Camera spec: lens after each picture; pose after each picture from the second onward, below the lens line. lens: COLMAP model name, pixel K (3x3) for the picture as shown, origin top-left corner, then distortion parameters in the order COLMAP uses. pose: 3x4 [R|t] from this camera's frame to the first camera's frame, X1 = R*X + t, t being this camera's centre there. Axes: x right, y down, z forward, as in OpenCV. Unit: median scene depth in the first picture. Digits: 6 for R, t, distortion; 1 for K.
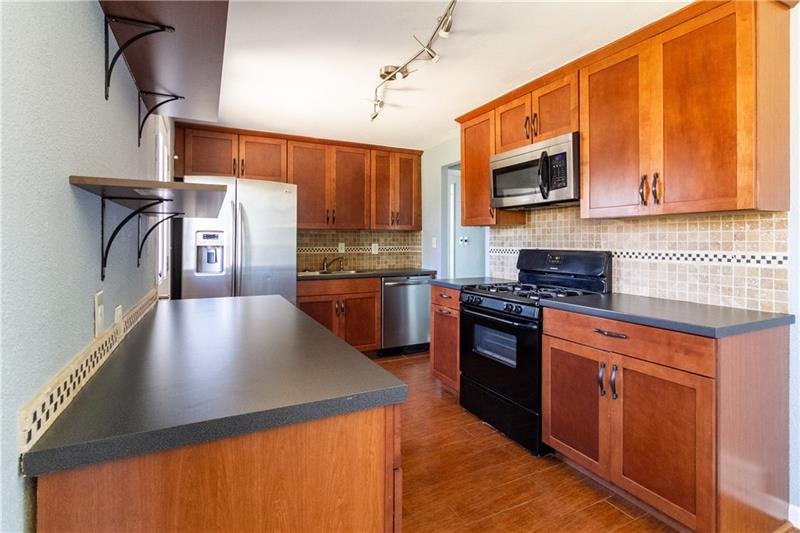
lens RADIAL K [[385.8, 0, 377.3], [0, 385.8, 237.4], [0, 0, 1]] dist [0.000433, 0.000283]
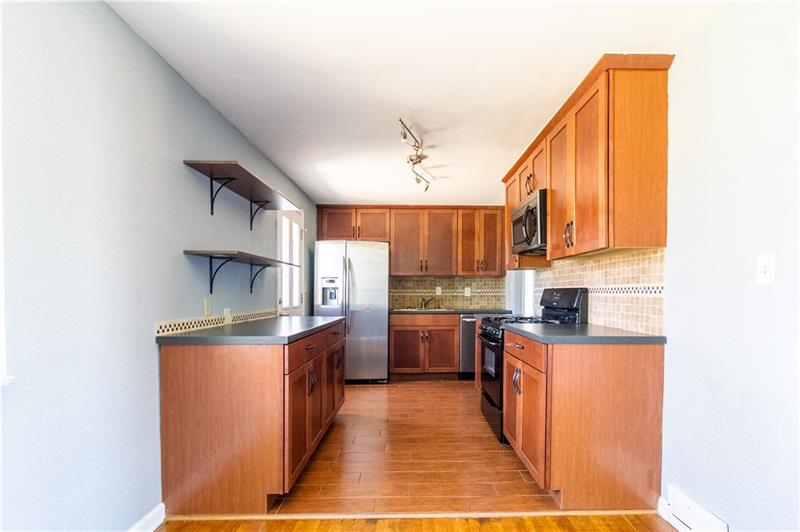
lens RADIAL K [[371.8, 0, 403.4], [0, 371.8, 299.5], [0, 0, 1]] dist [0.001510, 0.000267]
pose [[0.904991, 0.009960, -0.425314, 0.372184], [0.002223, 0.999602, 0.028138, 0.024586], [0.425425, -0.026410, 0.904608, -0.154792]]
